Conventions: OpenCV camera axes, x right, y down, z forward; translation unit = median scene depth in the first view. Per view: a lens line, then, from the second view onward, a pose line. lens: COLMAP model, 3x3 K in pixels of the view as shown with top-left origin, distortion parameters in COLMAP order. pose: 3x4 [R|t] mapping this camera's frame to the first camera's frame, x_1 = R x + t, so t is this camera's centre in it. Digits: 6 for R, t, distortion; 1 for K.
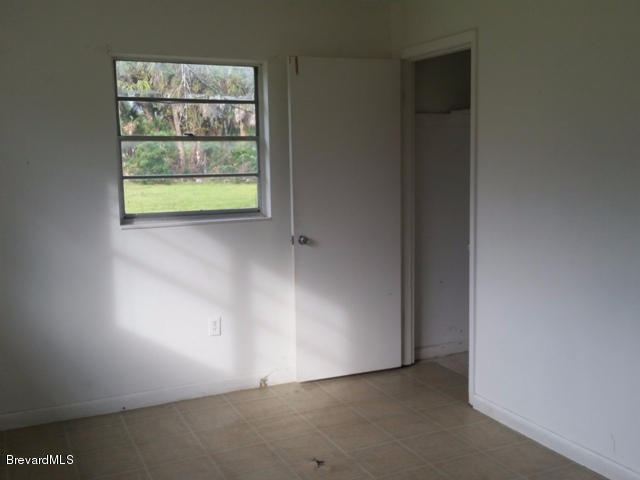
lens RADIAL K [[695.4, 0, 321.9], [0, 695.4, 244.0], [0, 0, 1]] dist [0.222662, -0.571436]
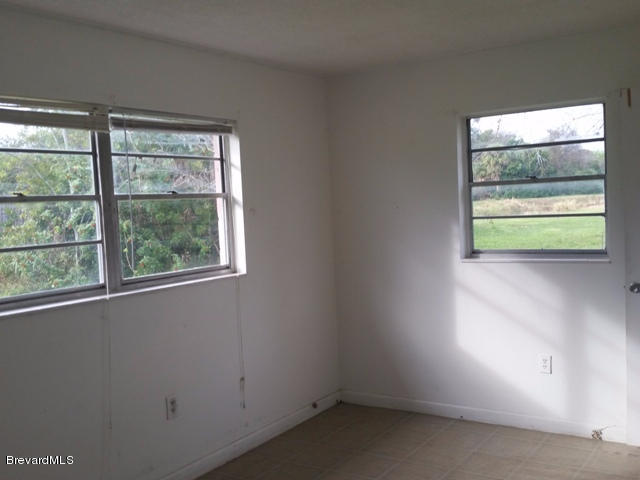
lens RADIAL K [[695.4, 0, 321.9], [0, 695.4, 244.0], [0, 0, 1]] dist [0.222662, -0.571436]
pose [[0.518838, 0.047517, -0.853551, 0.550516], [-0.068365, 0.997562, 0.013978, -0.048423], [0.852135, 0.051101, 0.520822, 0.183298]]
